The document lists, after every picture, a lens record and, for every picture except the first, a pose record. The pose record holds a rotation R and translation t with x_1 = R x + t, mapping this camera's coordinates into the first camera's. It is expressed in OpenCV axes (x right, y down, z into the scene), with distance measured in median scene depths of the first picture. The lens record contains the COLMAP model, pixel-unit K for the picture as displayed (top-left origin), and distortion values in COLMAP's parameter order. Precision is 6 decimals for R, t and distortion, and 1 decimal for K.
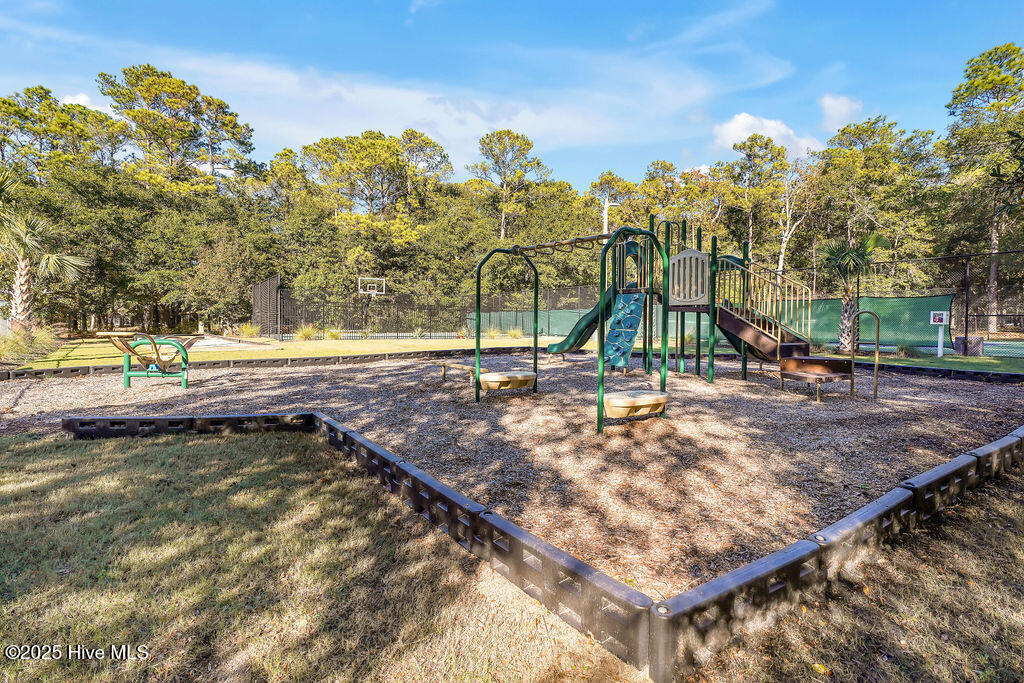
lens RADIAL K [[528.2, 0, 511.3], [0, 528.2, 330.2], [0, 0, 1]] dist [0.001677, 0.000581]
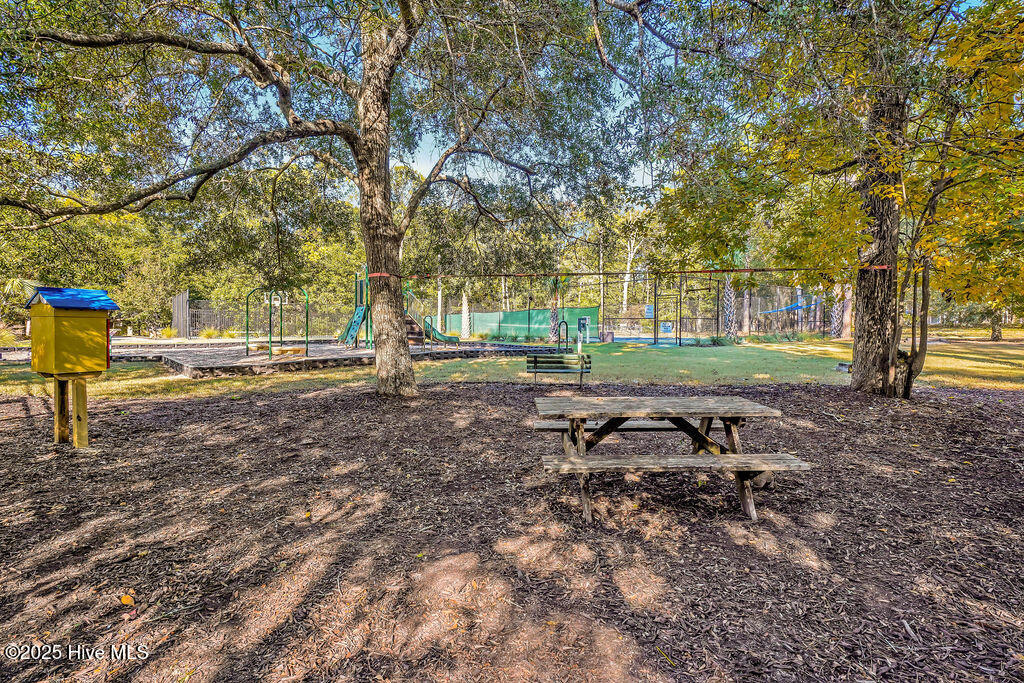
lens RADIAL K [[521.2, 0, 512.0], [0, 521.2, 341.5], [0, 0, 1]] dist [-0.001020, -0.000222]
pose [[0.995860, -0.005909, 0.090703, 0.168260], [0.005218, 0.999956, 0.007854, 0.012097], [-0.090745, -0.007348, 0.995847, -0.258458]]
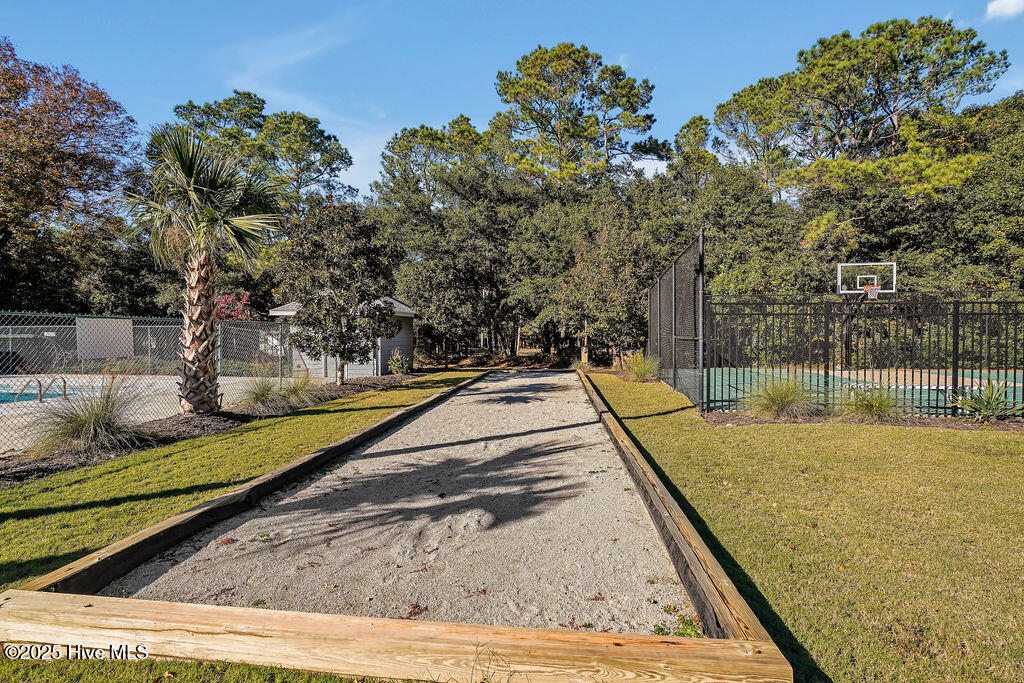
lens RADIAL K [[521.2, 0, 512.0], [0, 521.2, 341.5], [0, 0, 1]] dist [-0.001020, -0.000222]
pose [[0.747535, -0.003238, -0.664215, -0.172705], [-0.005638, 0.999921, -0.011219, -0.014835], [0.664199, 0.012132, 0.747457, 0.369562]]
